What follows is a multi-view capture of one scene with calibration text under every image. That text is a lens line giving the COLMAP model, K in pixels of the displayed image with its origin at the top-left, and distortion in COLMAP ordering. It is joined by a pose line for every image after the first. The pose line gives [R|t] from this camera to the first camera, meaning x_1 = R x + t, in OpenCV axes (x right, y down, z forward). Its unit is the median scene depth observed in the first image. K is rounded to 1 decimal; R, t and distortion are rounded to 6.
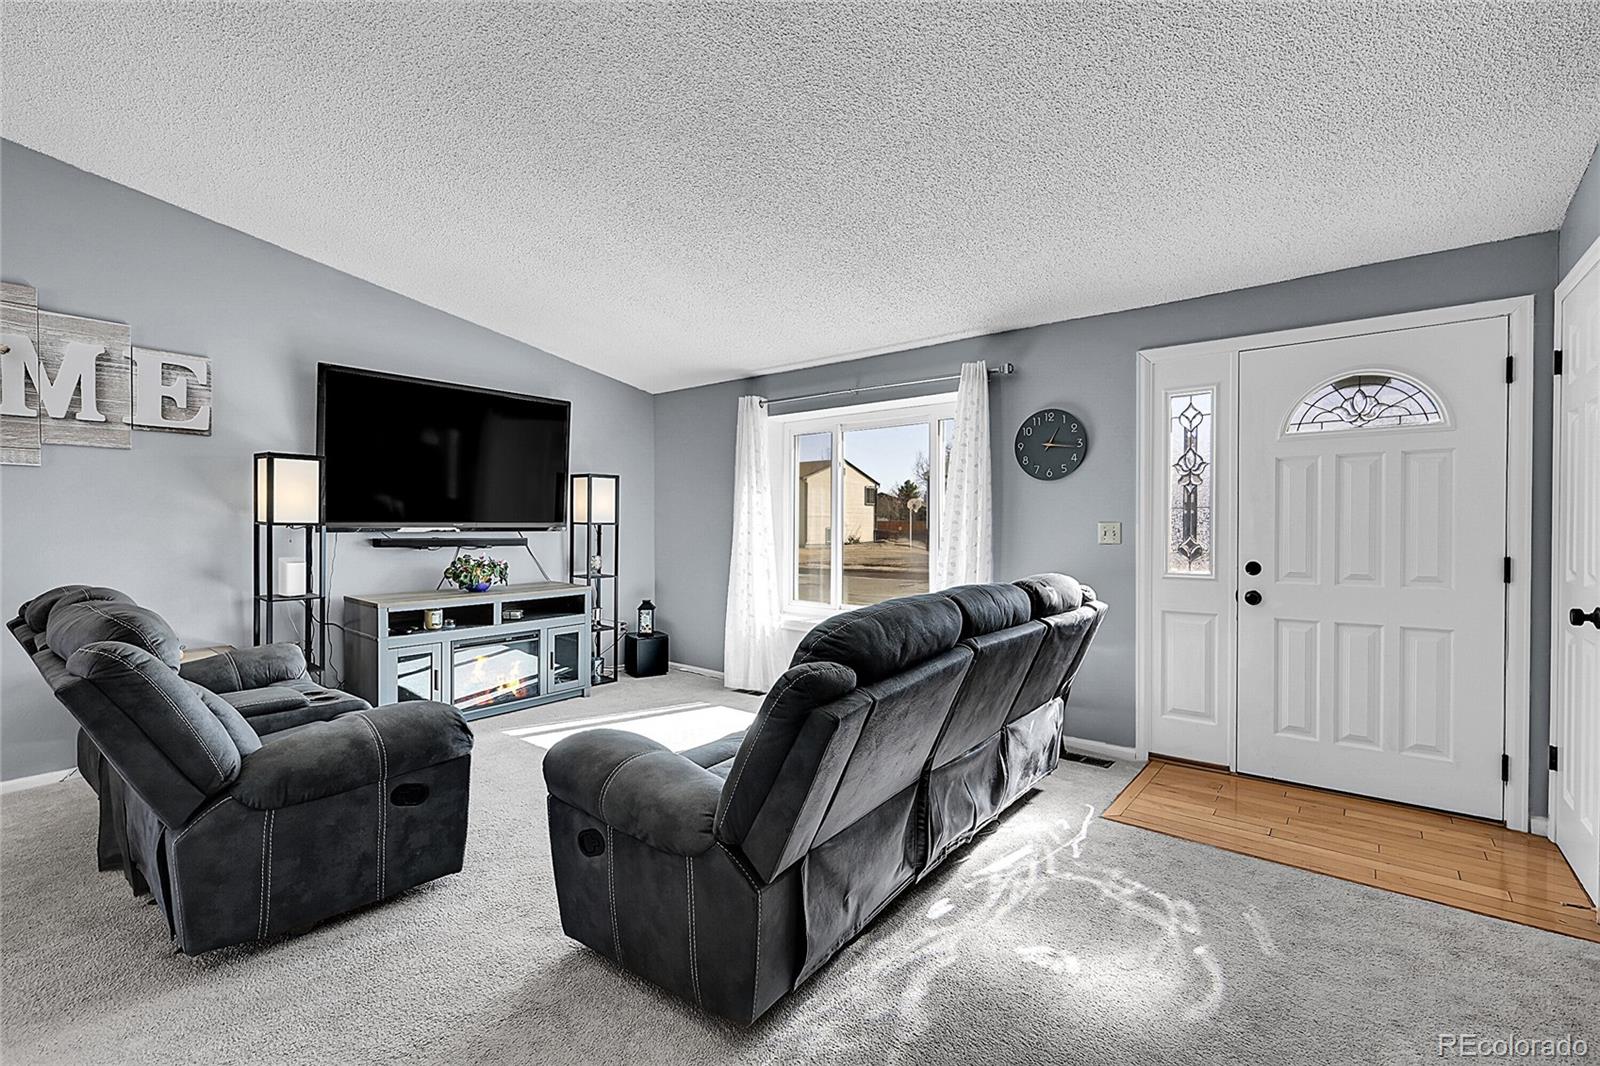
lens RADIAL K [[695.5, 0, 806.3], [0, 695.5, 533.6], [0, 0, 1]] dist [-0.000821, -0.000116]
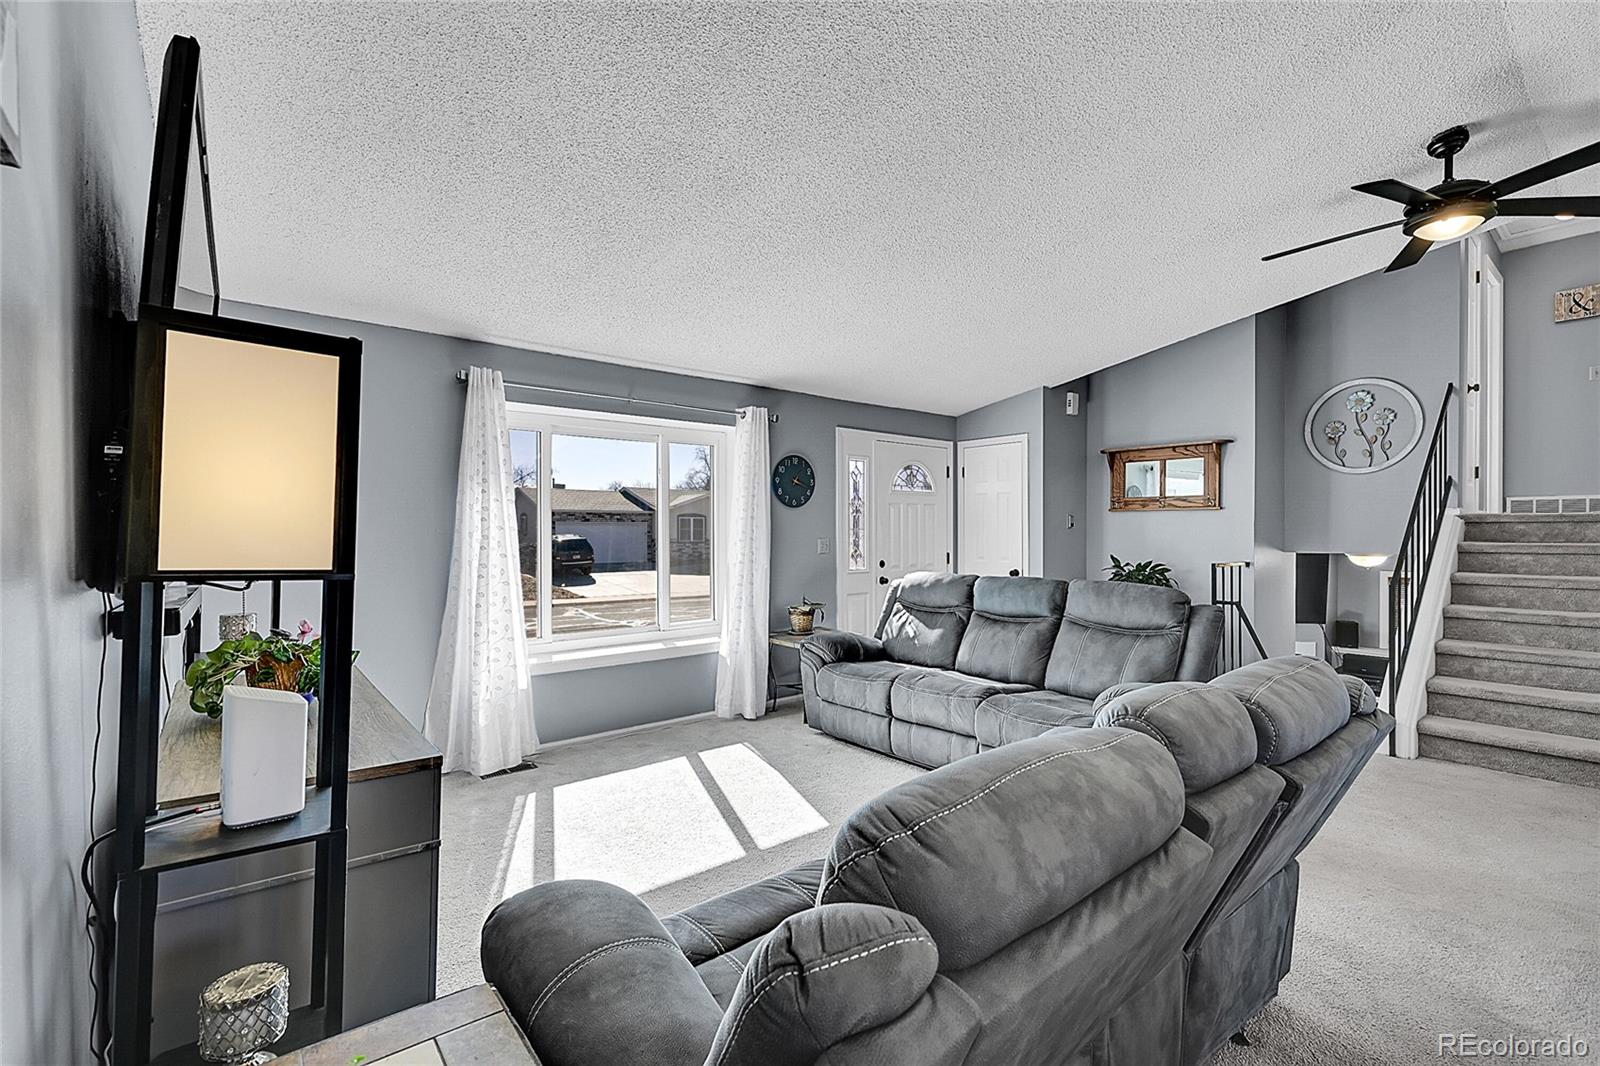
lens RADIAL K [[695.5, 0, 806.3], [0, 695.5, 533.6], [0, 0, 1]] dist [-0.000821, -0.000116]
pose [[0.212738, -0.004886, 0.977097, -0.981663], [0.014721, 0.999890, 0.001795, -0.029087], [-0.976998, 0.014002, 0.212787, 0.701757]]
